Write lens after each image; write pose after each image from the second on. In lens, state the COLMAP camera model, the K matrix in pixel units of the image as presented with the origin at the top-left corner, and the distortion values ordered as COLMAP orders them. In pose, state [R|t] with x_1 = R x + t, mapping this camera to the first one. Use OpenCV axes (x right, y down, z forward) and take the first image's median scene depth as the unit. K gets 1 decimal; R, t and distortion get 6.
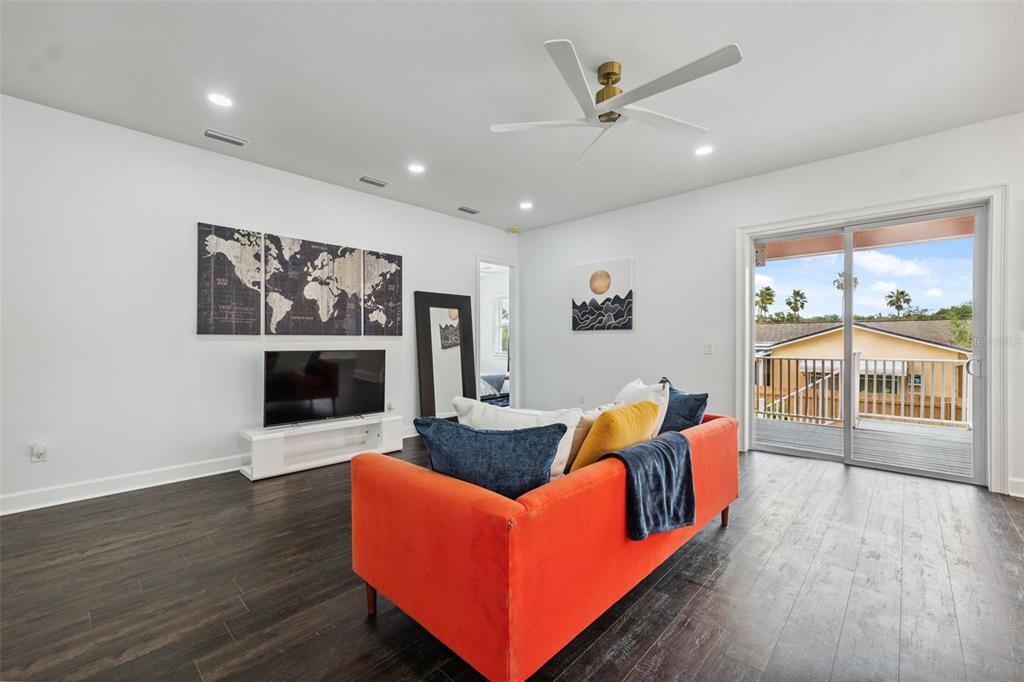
lens RADIAL K [[418.1, 0, 501.3], [0, 418.1, 341.8], [0, 0, 1]] dist [-0.000248, -0.000034]
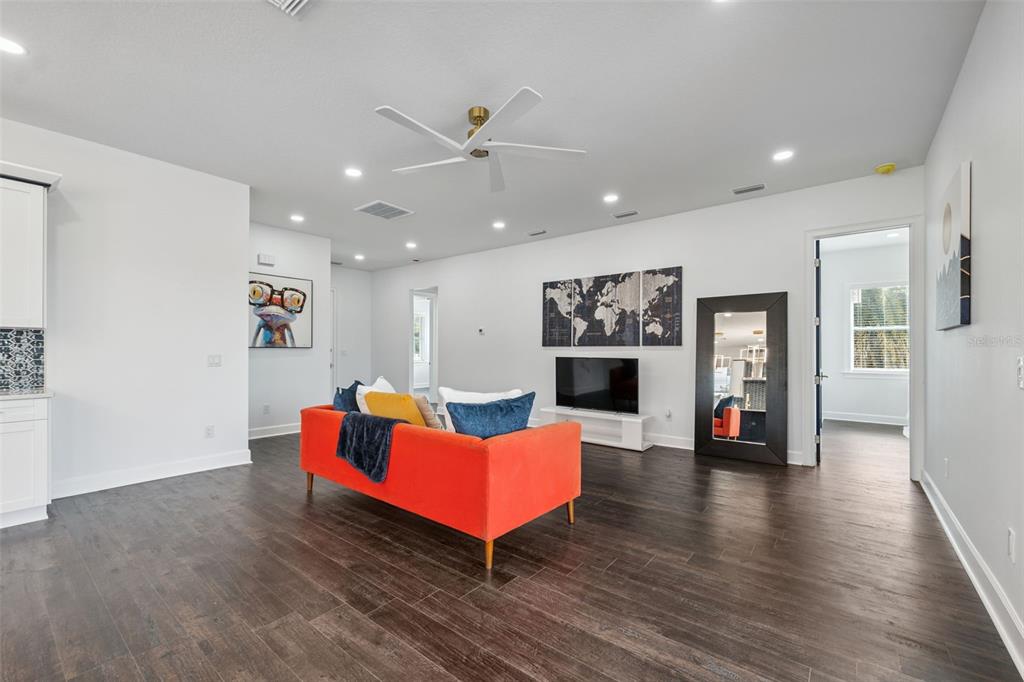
lens RADIAL K [[417.3, 0, 512.2], [0, 417.3, 342.2], [0, 0, 1]] dist [-0.001157, -0.000092]
pose [[0.111302, -0.019573, -0.993594, 0.819770], [-0.004674, 0.999785, -0.020219, -0.000573], [0.993776, 0.006895, 0.111187, 0.562280]]
